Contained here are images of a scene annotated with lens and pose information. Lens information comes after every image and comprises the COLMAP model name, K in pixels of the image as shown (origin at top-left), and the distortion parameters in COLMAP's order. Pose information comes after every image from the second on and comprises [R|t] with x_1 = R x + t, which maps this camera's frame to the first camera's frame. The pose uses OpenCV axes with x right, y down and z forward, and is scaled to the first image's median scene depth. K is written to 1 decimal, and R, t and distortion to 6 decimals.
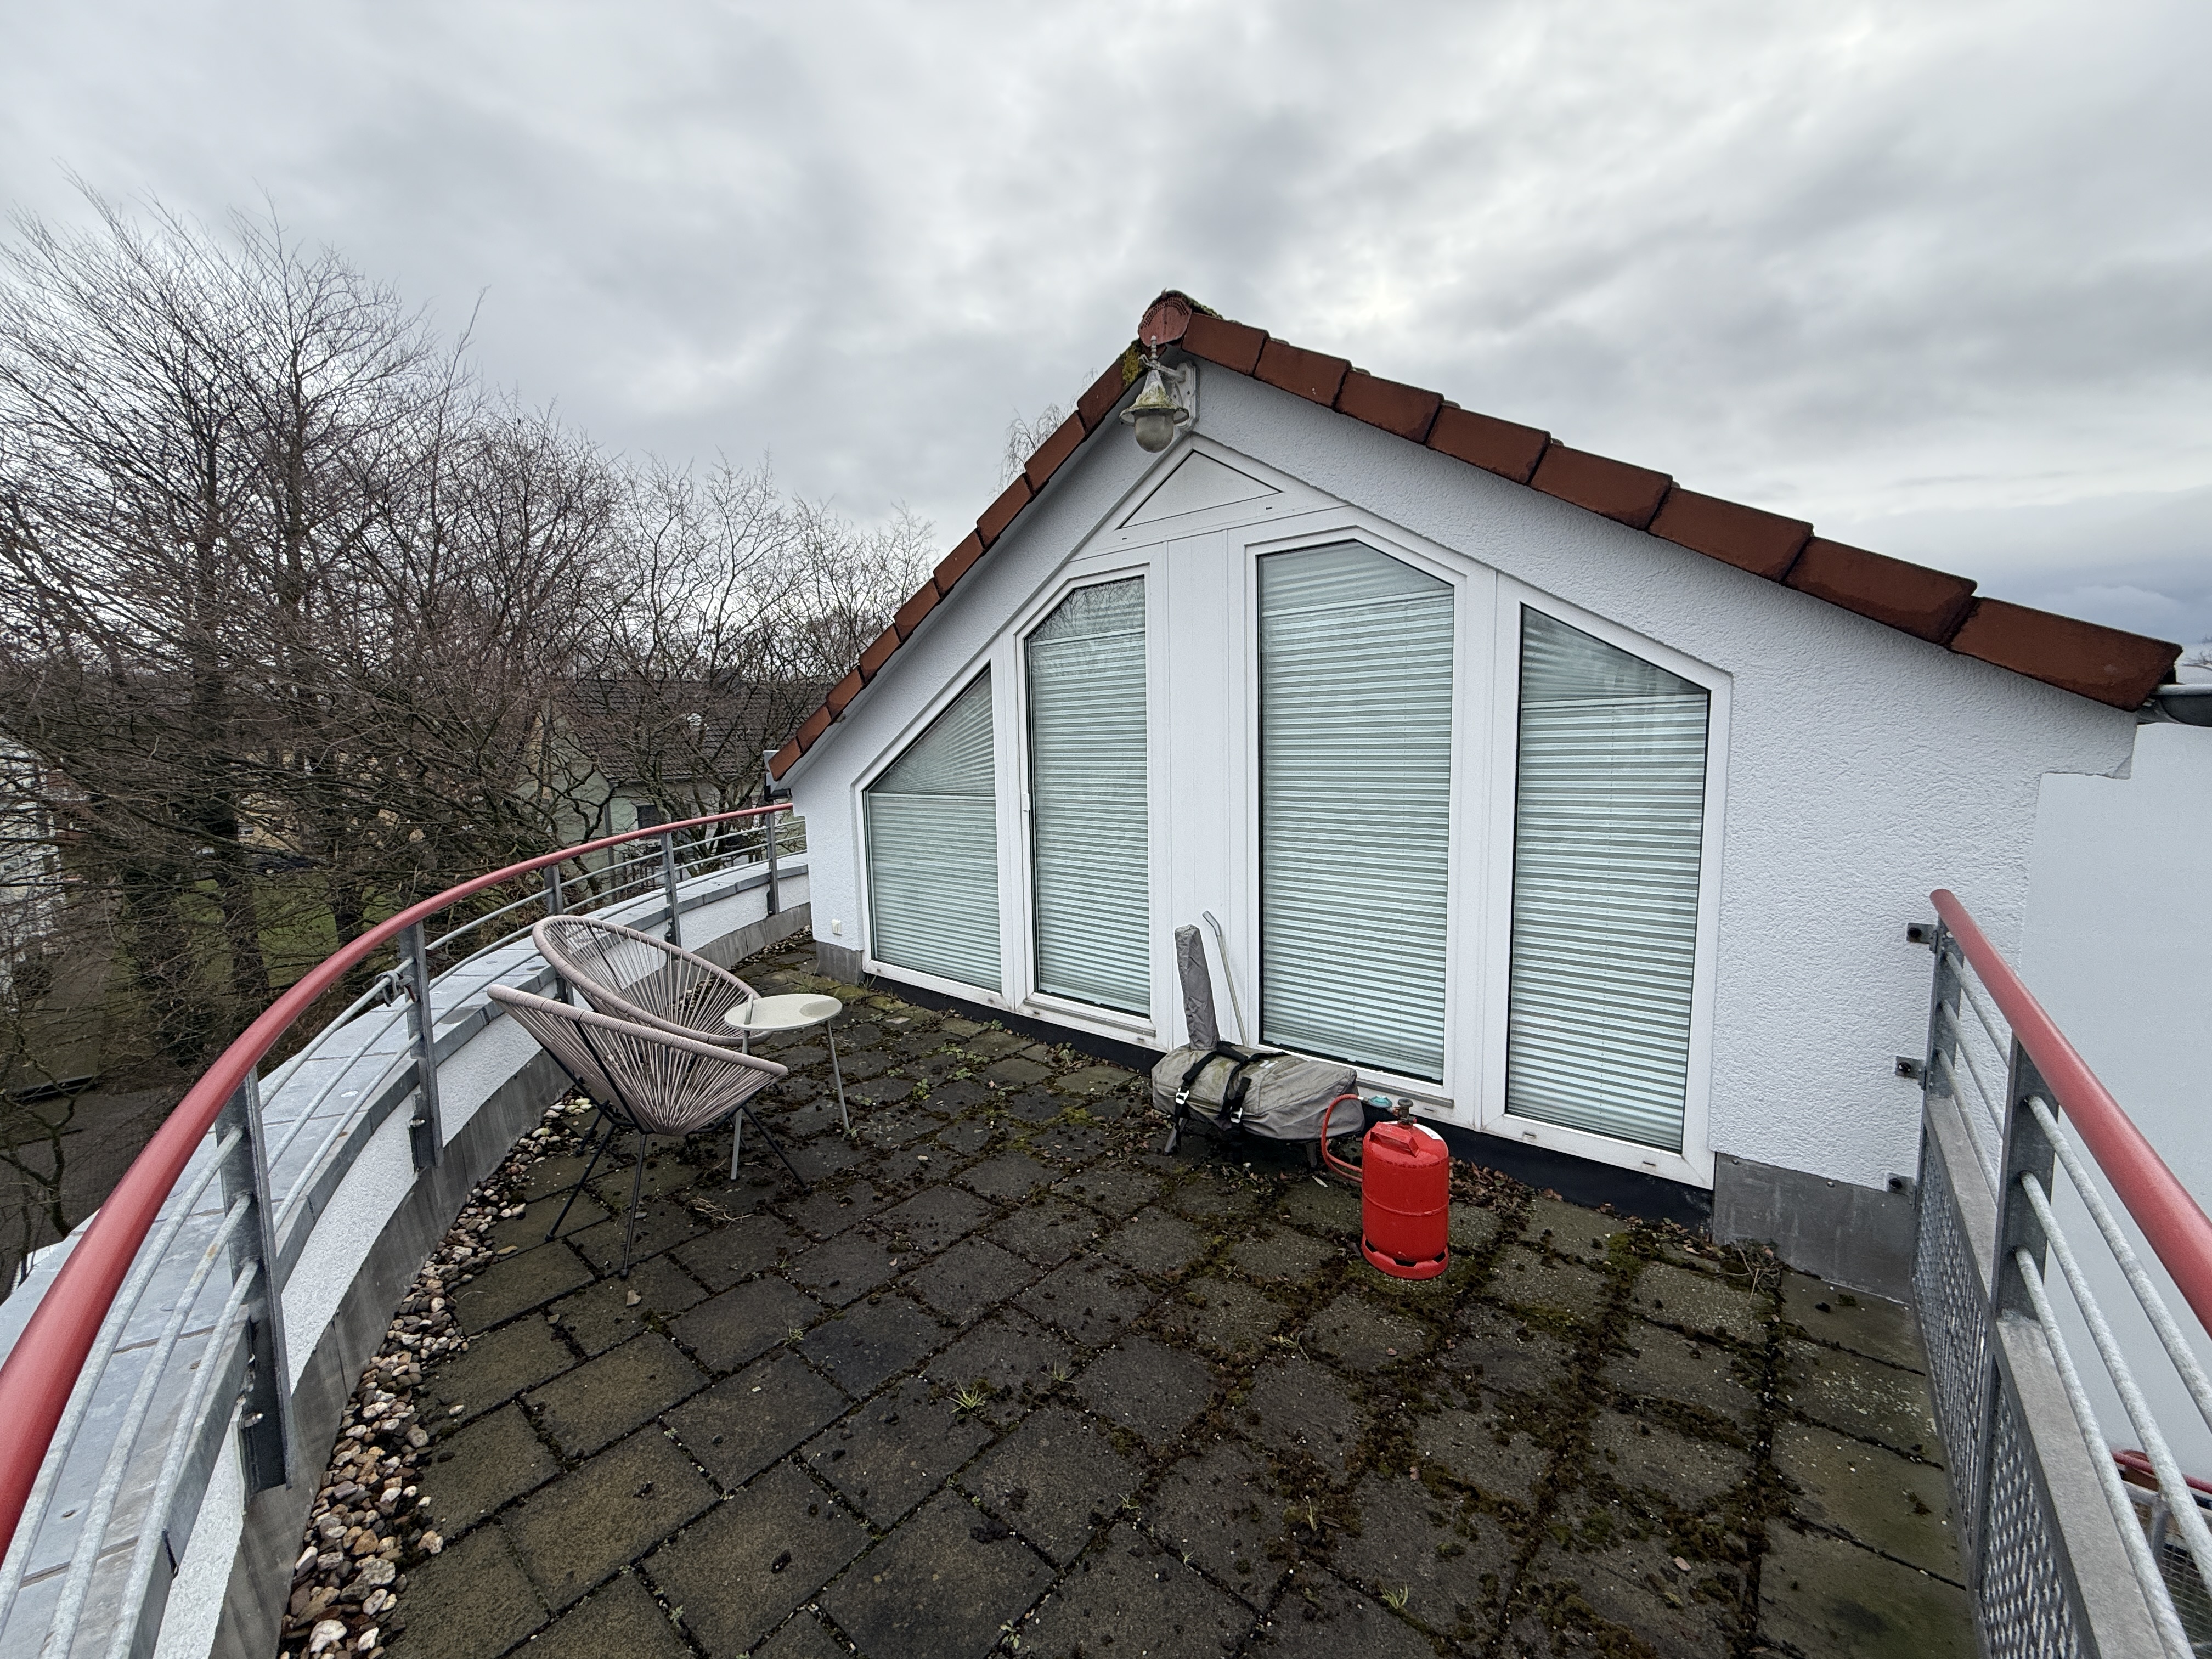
lens RADIAL K [[881.6, 0, 1104.2], [0, 881.6, 829.4], [0, 0, 1]] dist [0.001478, -0.000117]
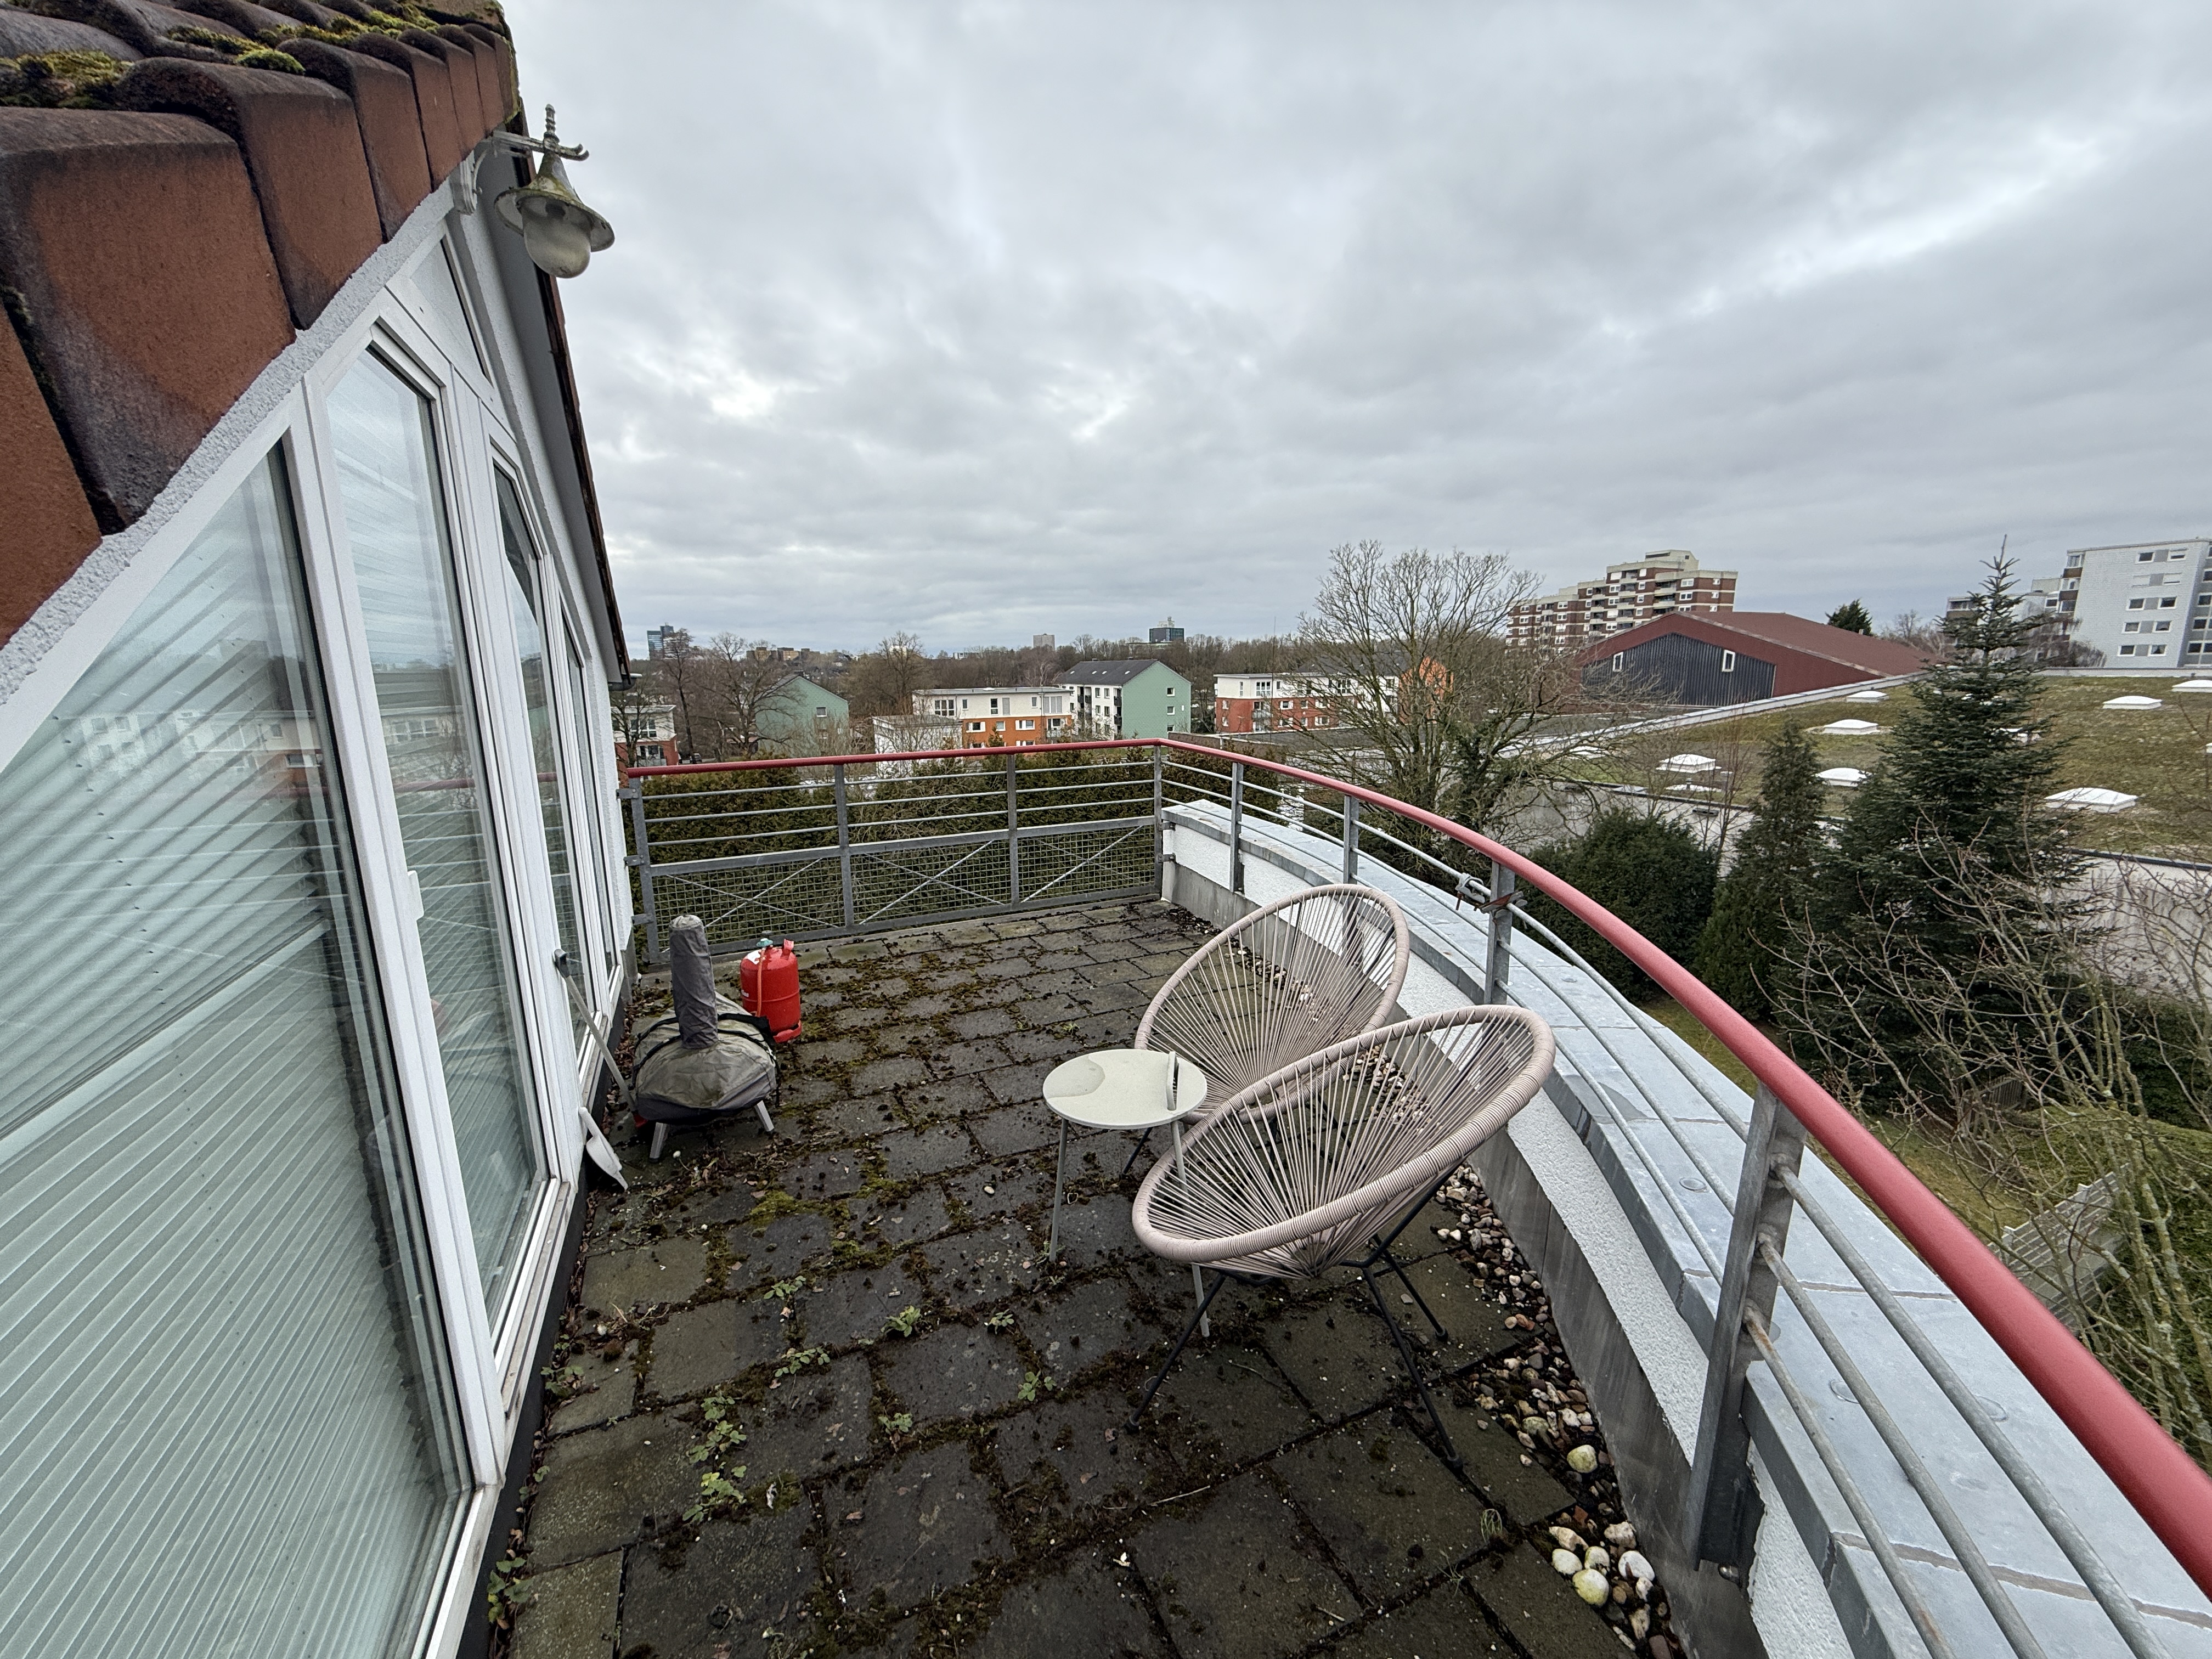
lens RADIAL K [[881.6, 0, 1108.2], [0, 881.6, 838.3], [0, 0, 1]] dist [0.001478, -0.000117]
pose [[-0.902509, -0.036443, 0.429126, -0.934134], [0.092366, 0.956849, 0.275516, -0.232992], [-0.420649, 0.288292, -0.860199, 2.256557]]
